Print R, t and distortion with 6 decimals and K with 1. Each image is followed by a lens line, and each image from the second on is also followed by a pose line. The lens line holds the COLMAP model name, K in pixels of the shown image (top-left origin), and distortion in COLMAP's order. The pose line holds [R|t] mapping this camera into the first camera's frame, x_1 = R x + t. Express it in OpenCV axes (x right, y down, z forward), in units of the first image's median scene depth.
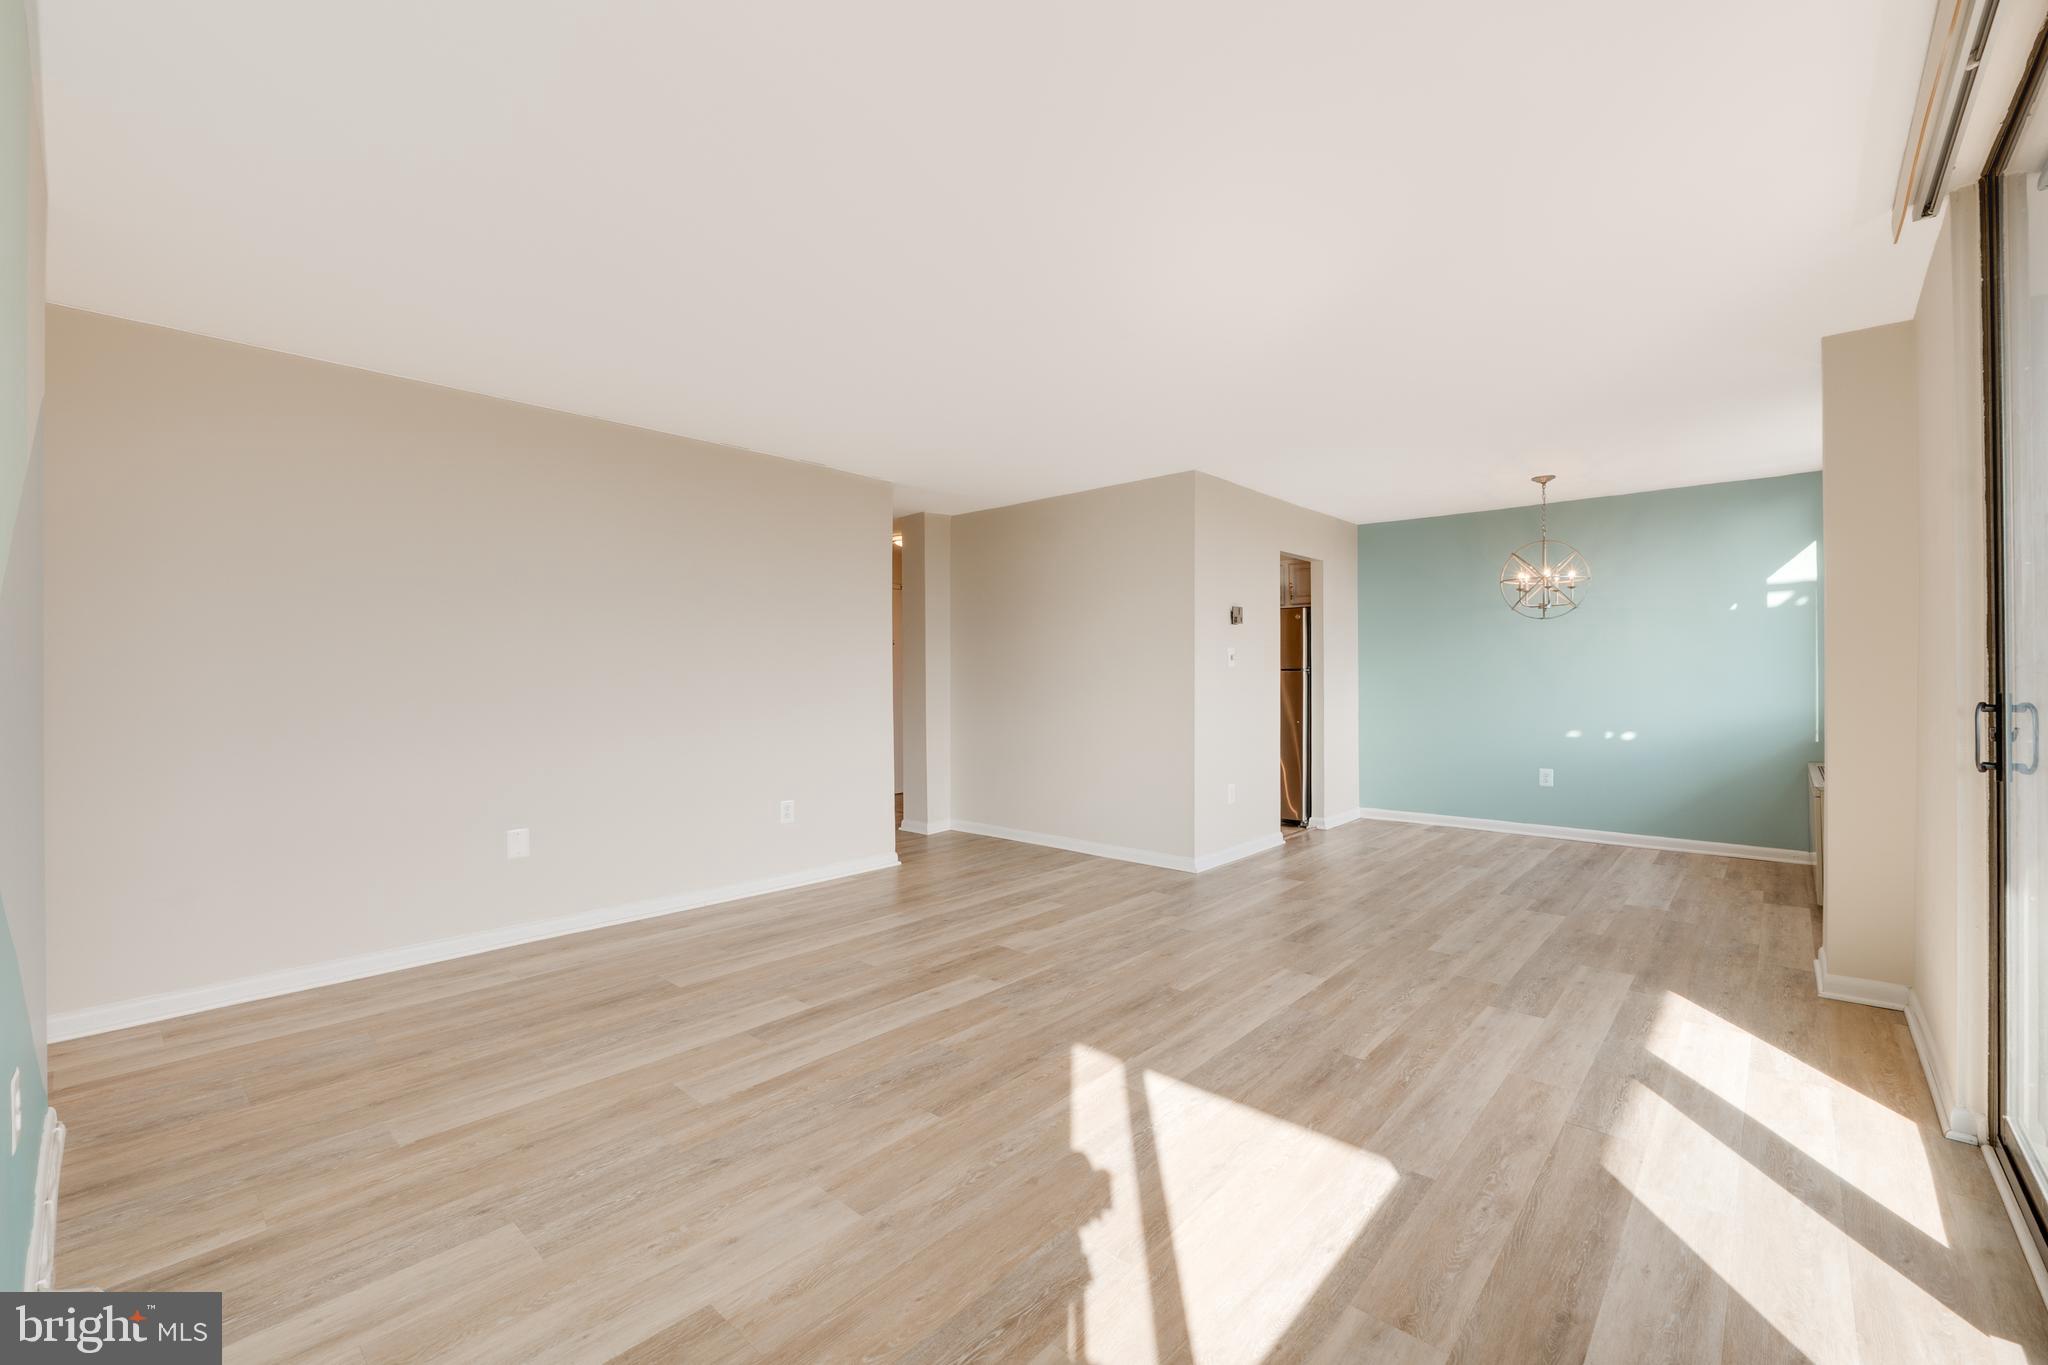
lens RADIAL K [[849.1, 0, 1021.2], [0, 849.1, 674.5], [0, 0, 1]] dist [-0.012156, -0.000028]
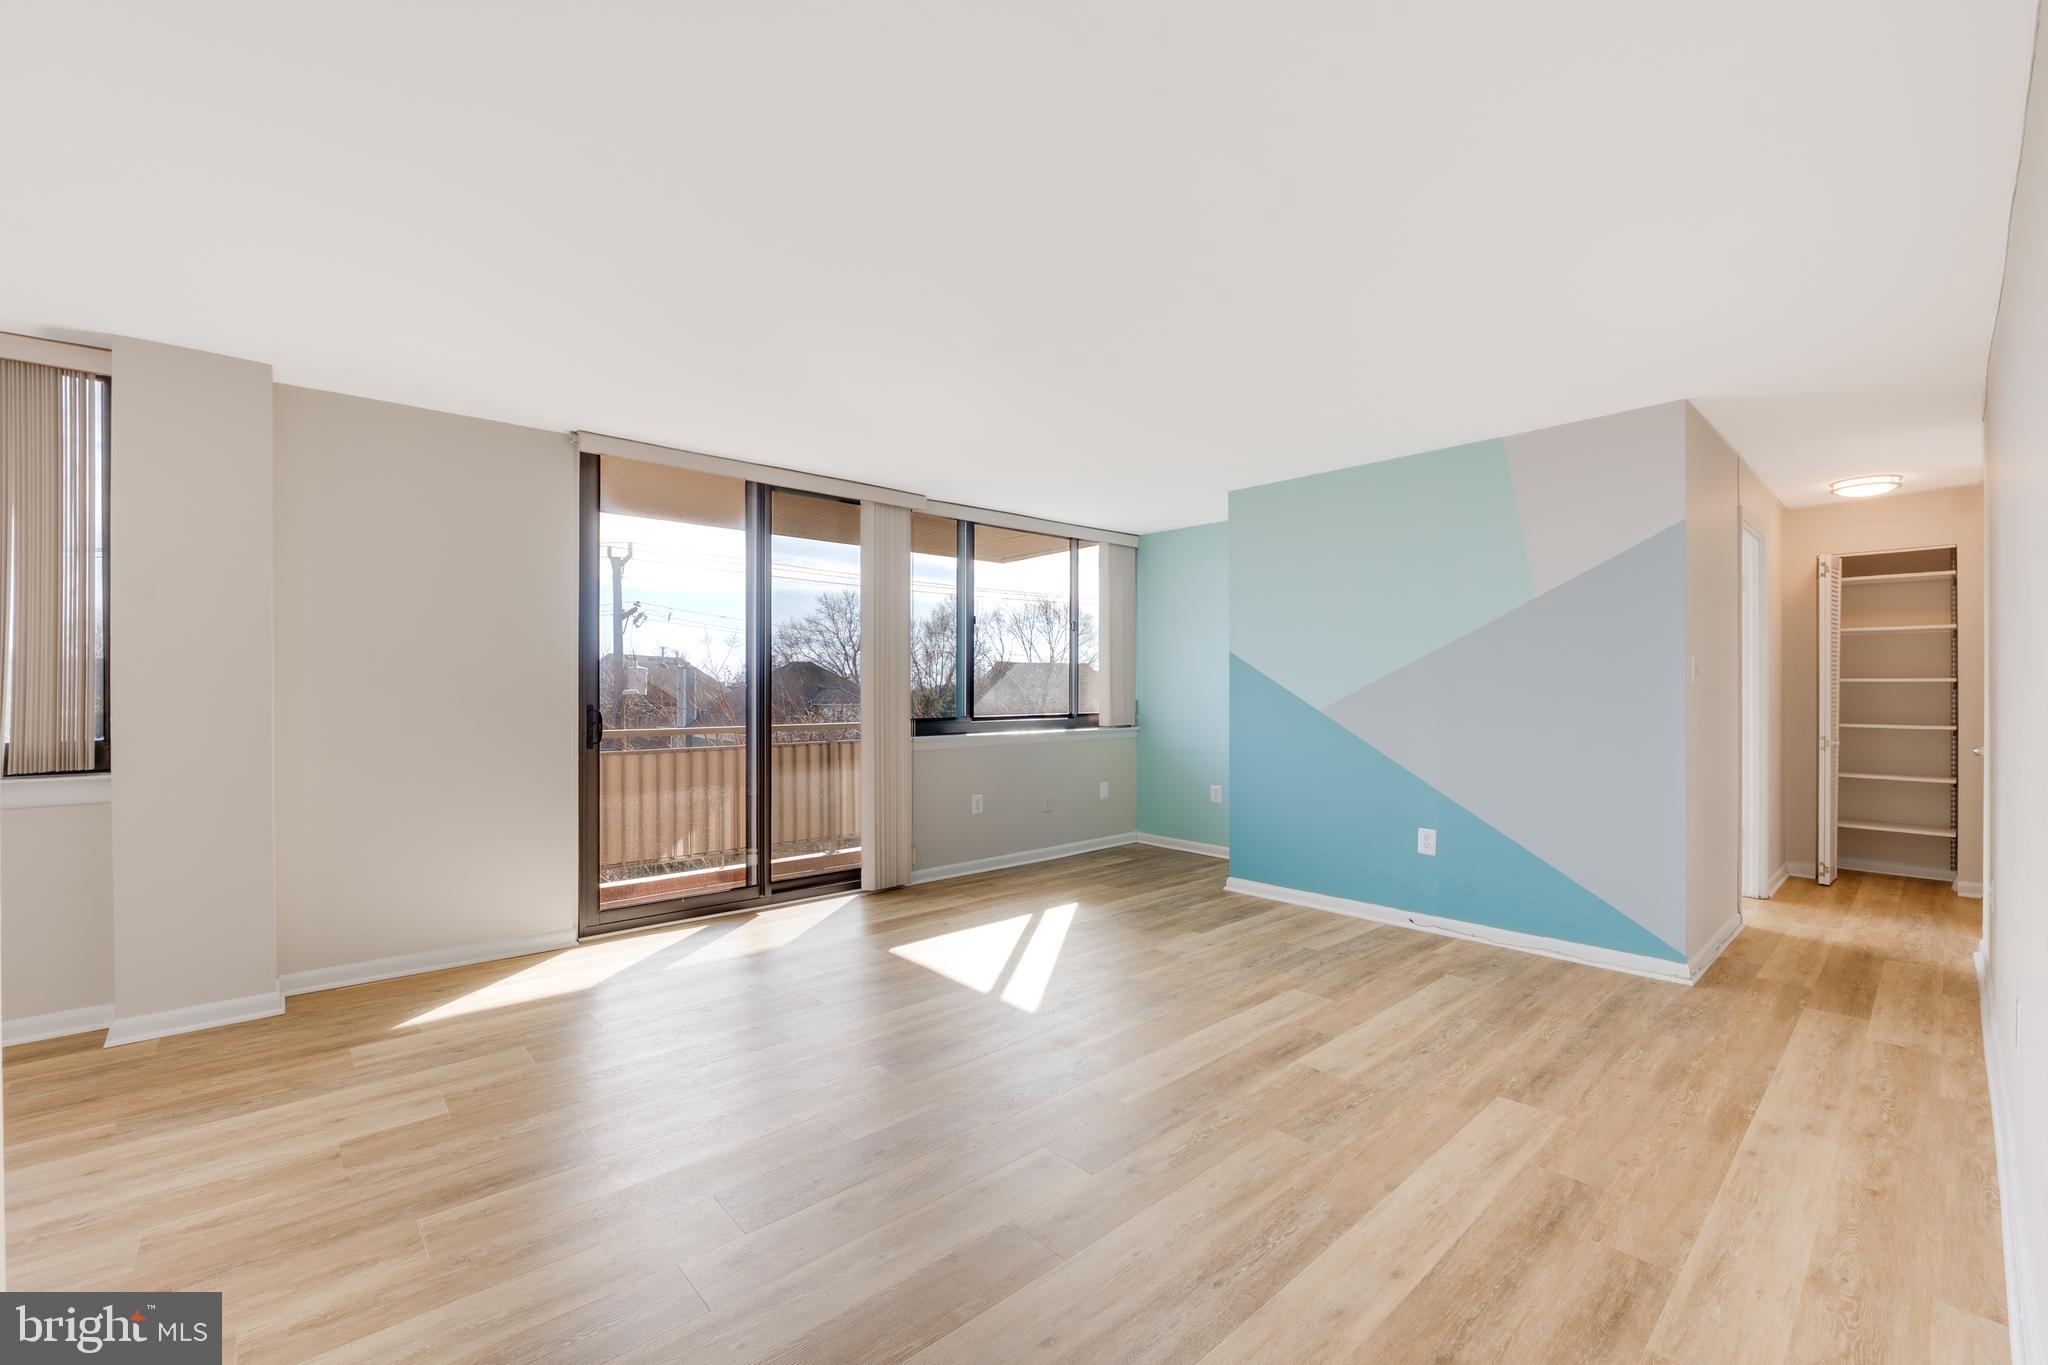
lens RADIAL K [[849.1, 0, 1027.4], [0, 849.1, 685.7], [0, 0, 1]] dist [-0.012156, -0.000028]
pose [[-0.995125, 0.003377, 0.098563, -0.050543], [0.003286, 0.999994, -0.001082, -0.012041], [-0.098566, -0.000753, -0.995130, 1.939680]]
